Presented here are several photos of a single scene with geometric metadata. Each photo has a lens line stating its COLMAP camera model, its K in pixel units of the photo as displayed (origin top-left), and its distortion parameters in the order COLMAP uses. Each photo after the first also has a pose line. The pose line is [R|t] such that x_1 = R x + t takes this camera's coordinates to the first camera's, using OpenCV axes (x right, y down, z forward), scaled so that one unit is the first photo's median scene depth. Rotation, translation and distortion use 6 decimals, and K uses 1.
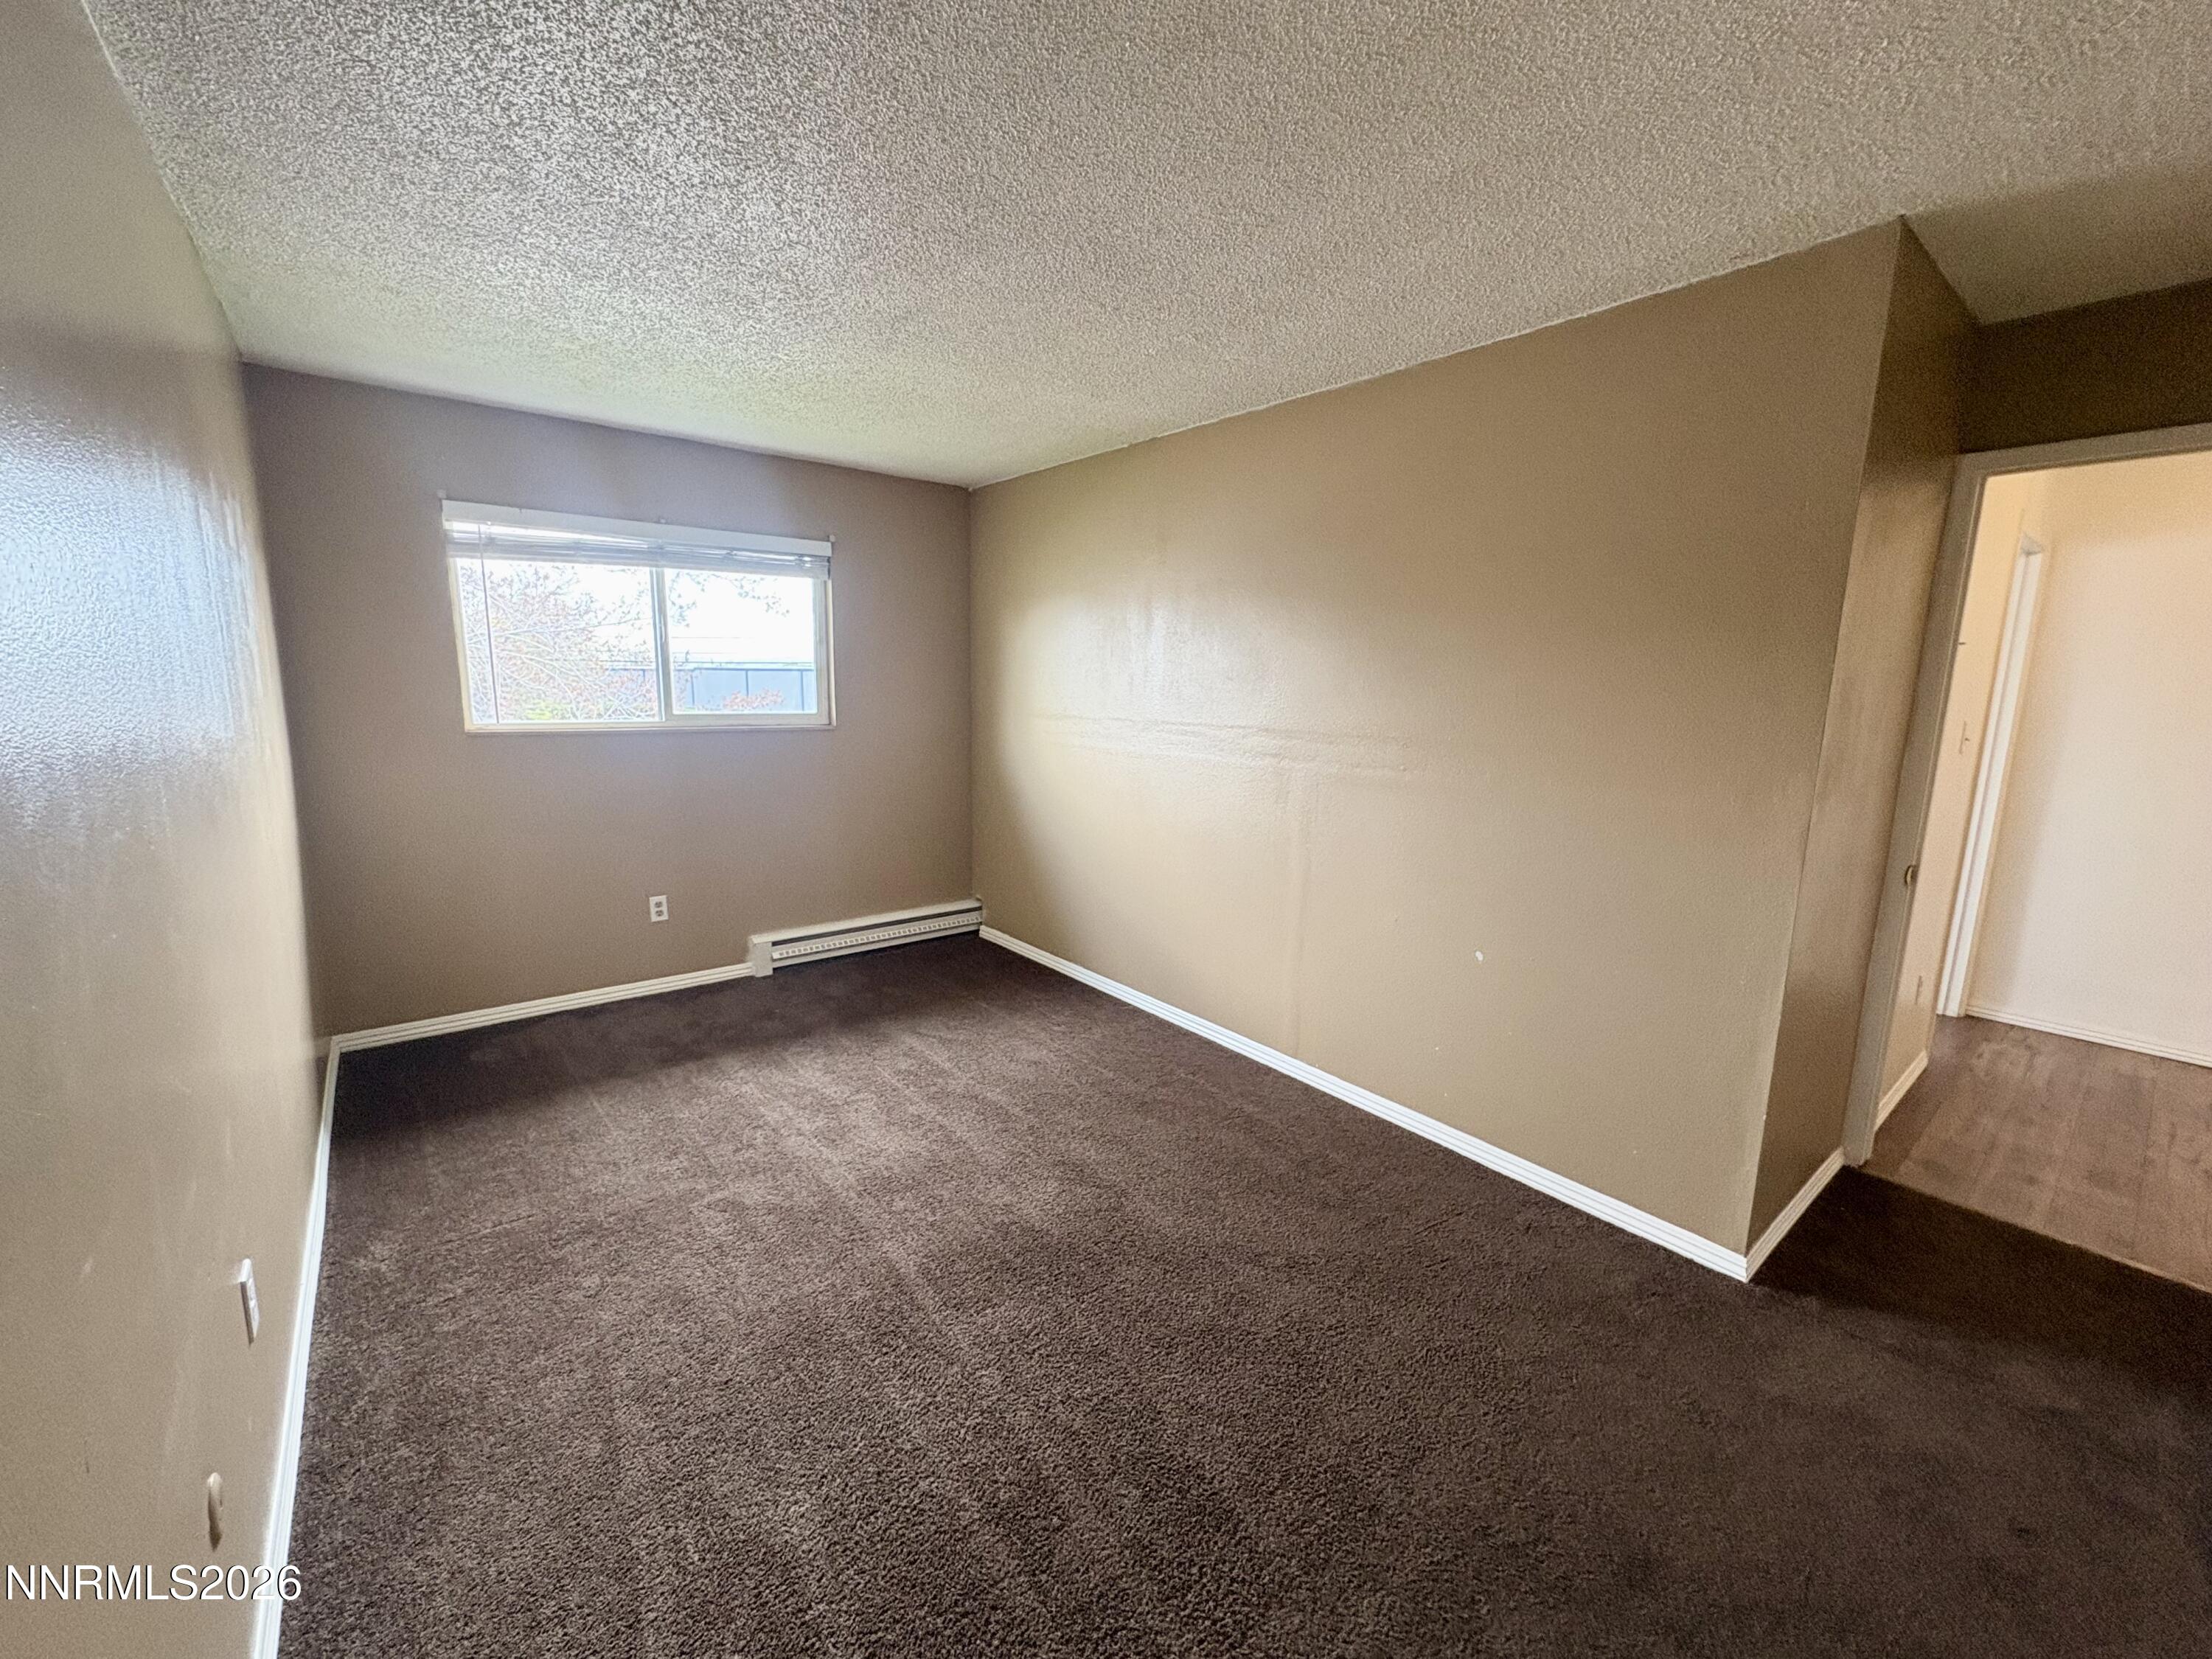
lens RADIAL K [[883.5, 0, 1104.6], [0, 883.5, 827.3], [0, 0, 1]] dist [0.002151, -0.000493]
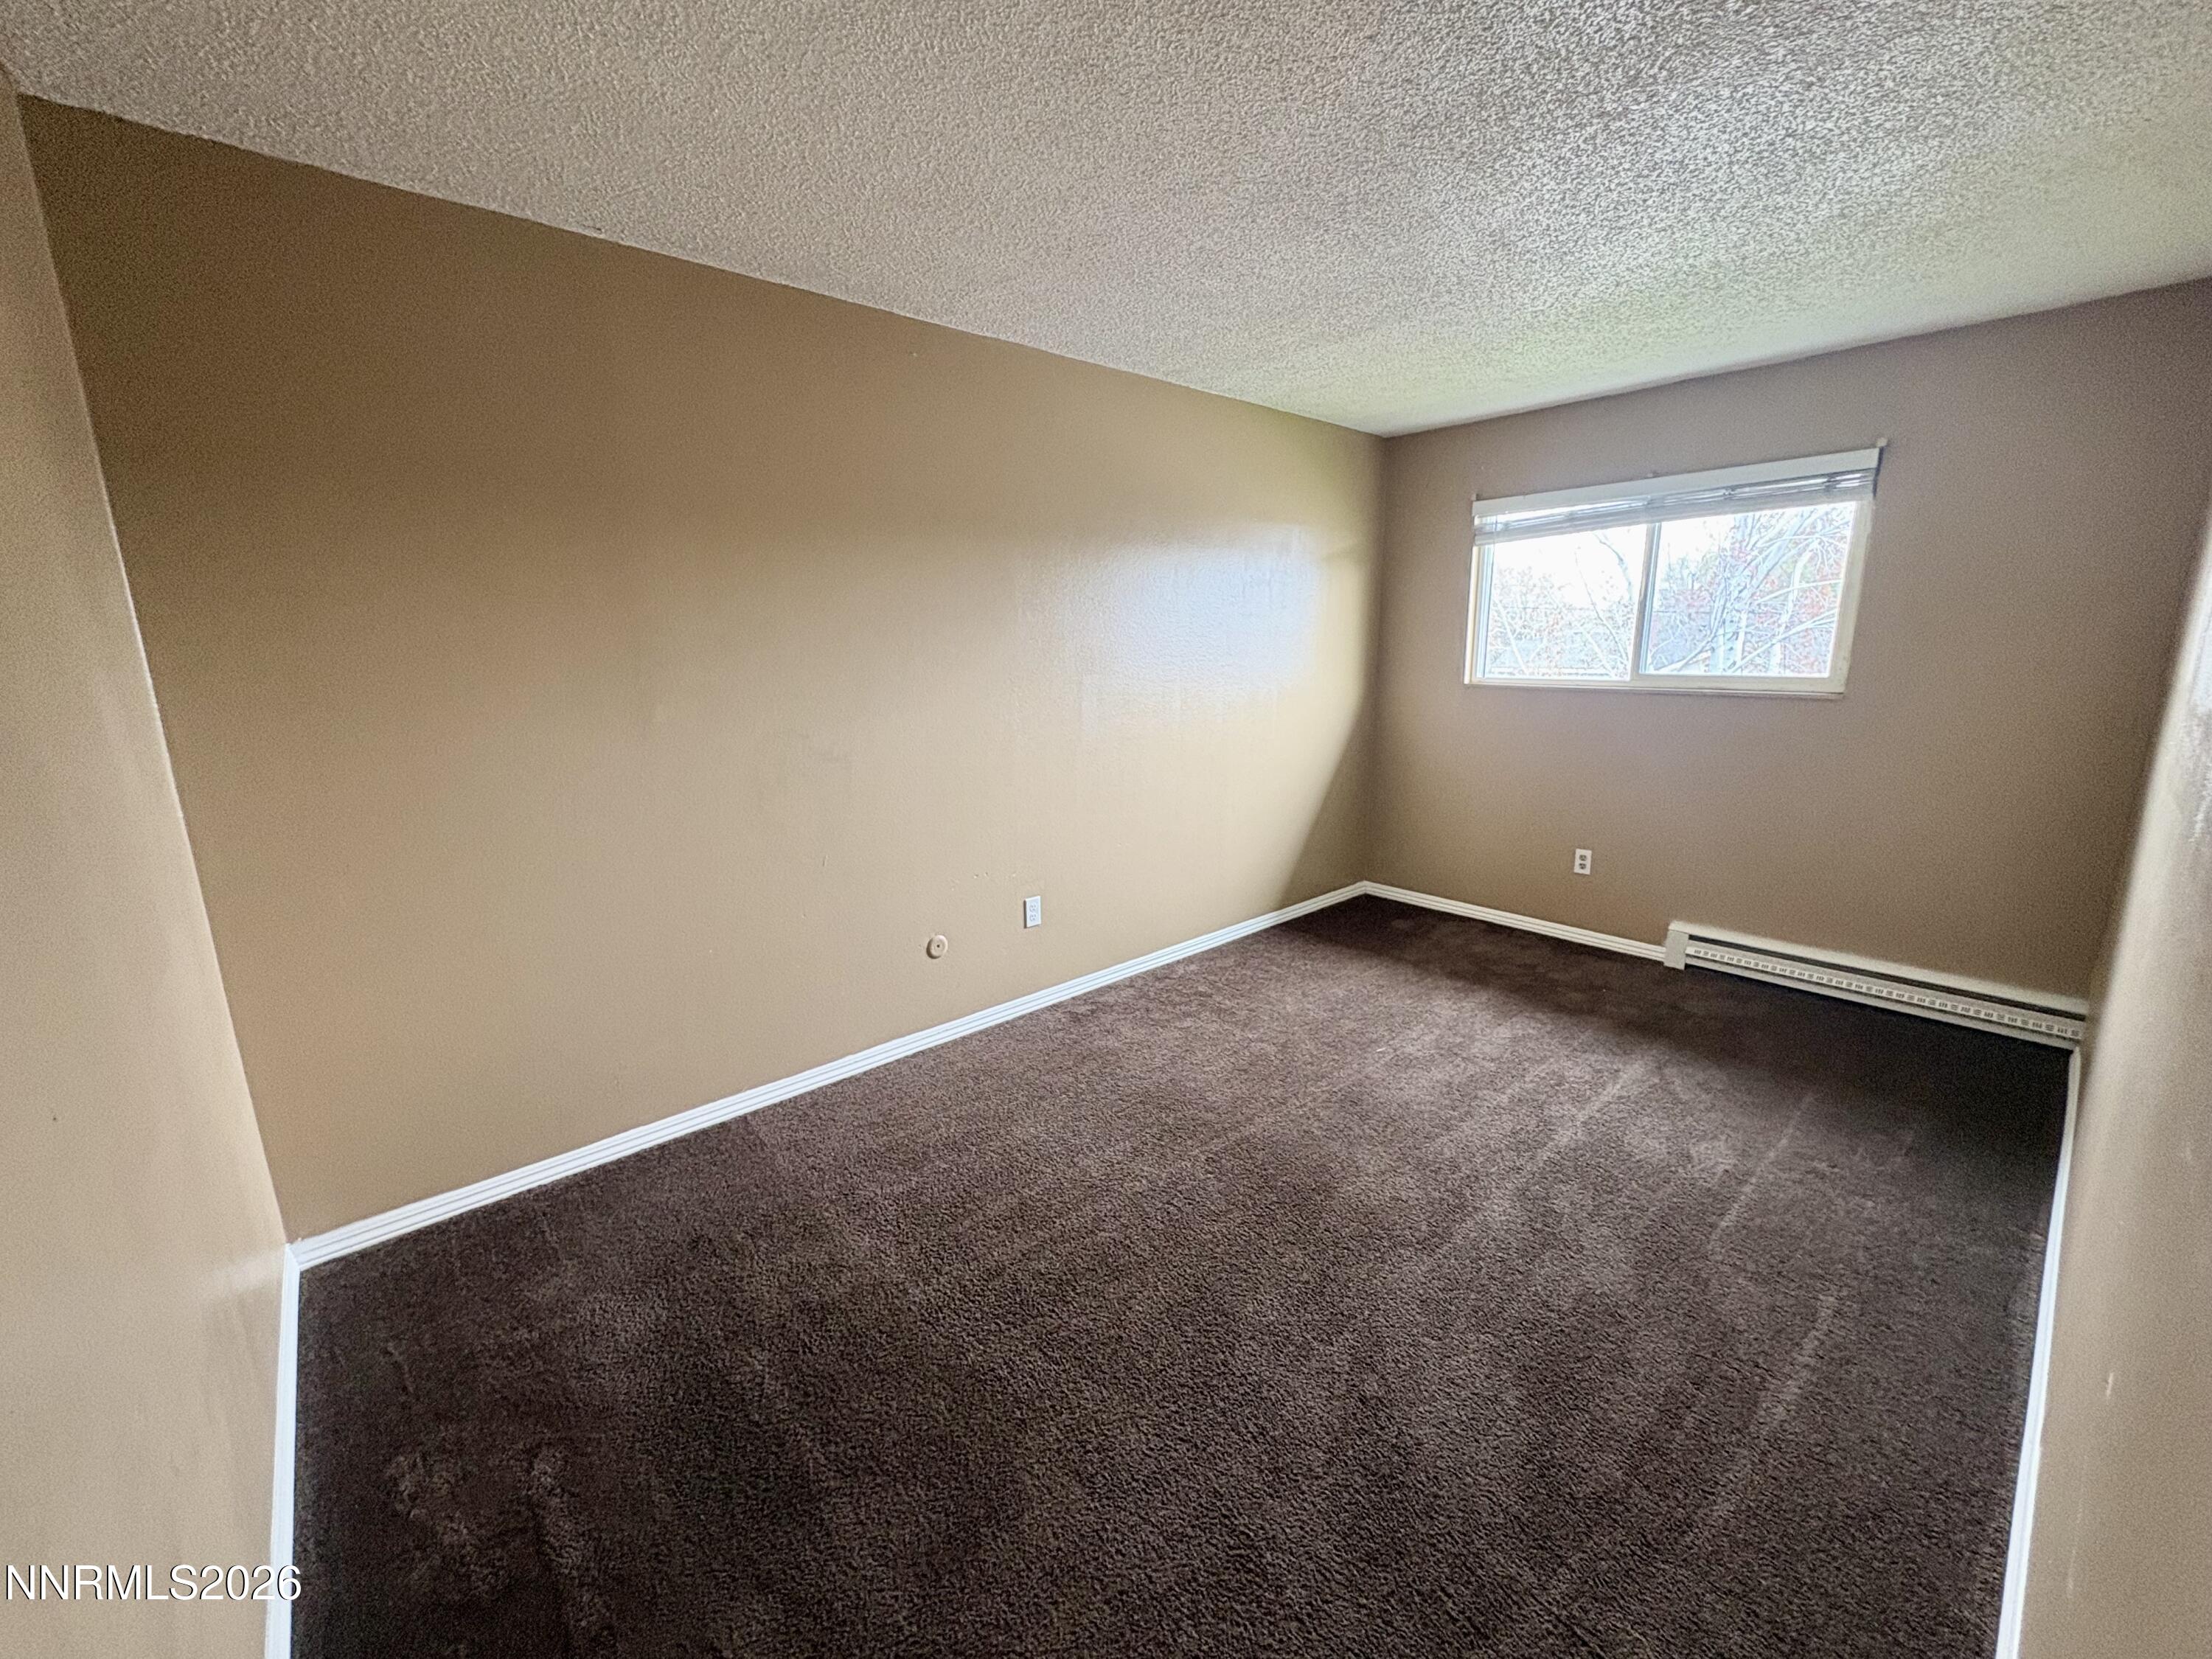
lens RADIAL K [[883.5, 0, 1104.6], [0, 883.5, 827.3], [0, 0, 1]] dist [0.002151, -0.000493]
pose [[0.042317, 0.189307, -0.981006, 0.498464], [-0.150962, 0.971824, 0.181023, -0.052030], [0.987633, 0.140434, 0.069703, 0.379930]]
